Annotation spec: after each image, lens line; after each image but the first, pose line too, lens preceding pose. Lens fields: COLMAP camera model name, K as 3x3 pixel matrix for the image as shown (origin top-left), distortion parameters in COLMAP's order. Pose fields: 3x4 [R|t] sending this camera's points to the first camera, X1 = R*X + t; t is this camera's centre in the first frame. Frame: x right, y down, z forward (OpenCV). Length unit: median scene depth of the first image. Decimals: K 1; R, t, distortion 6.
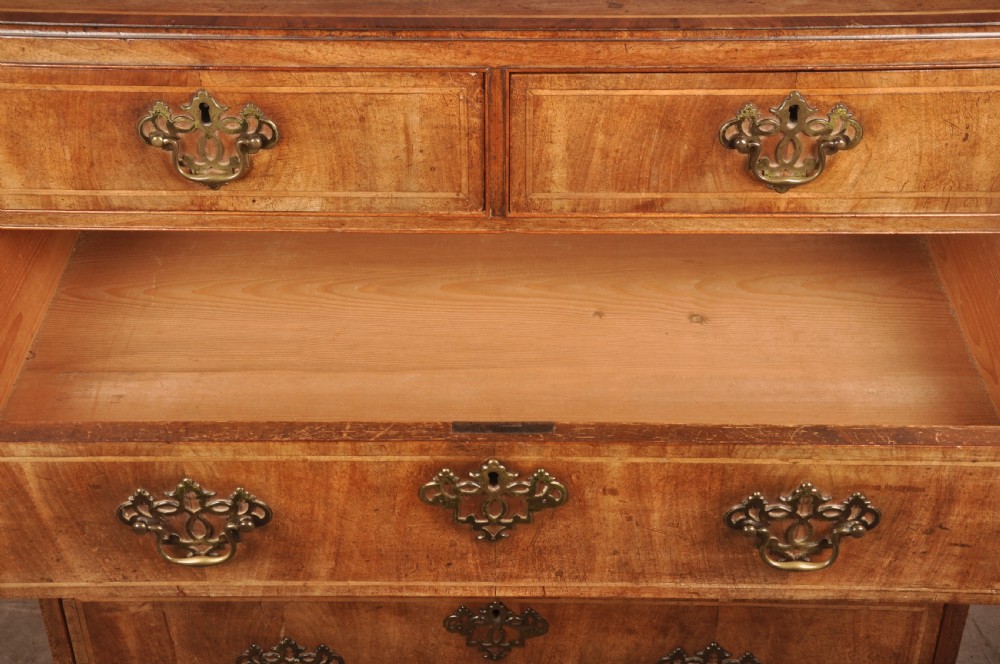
lens RADIAL K [[1346.9, 0, 499.2], [0, 1346.9, 330.4], [0, 0, 1]] dist [0.089610, 0.282577]
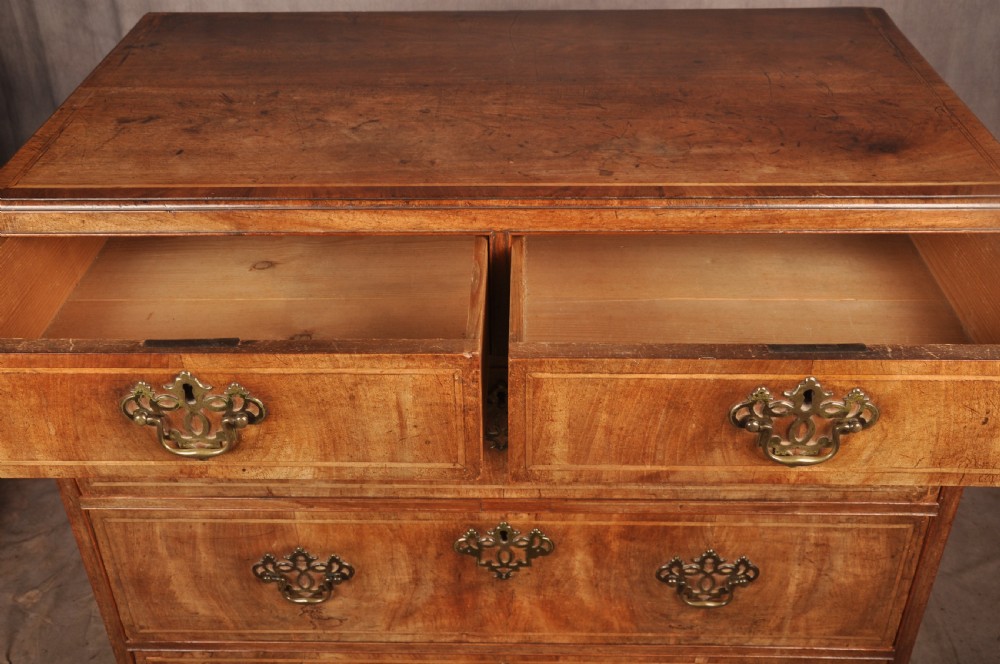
lens RADIAL K [[995.6, 0, 498.9], [0, 995.6, 305.1], [0, 0, 1]] dist [-0.040690, 0.139763]
pose [[0.999957, 0.000067, -0.009254, 0.007626], [-0.000083, 0.999999, -0.001696, -0.215713], [0.009254, 0.001696, 0.999956, 0.296963]]
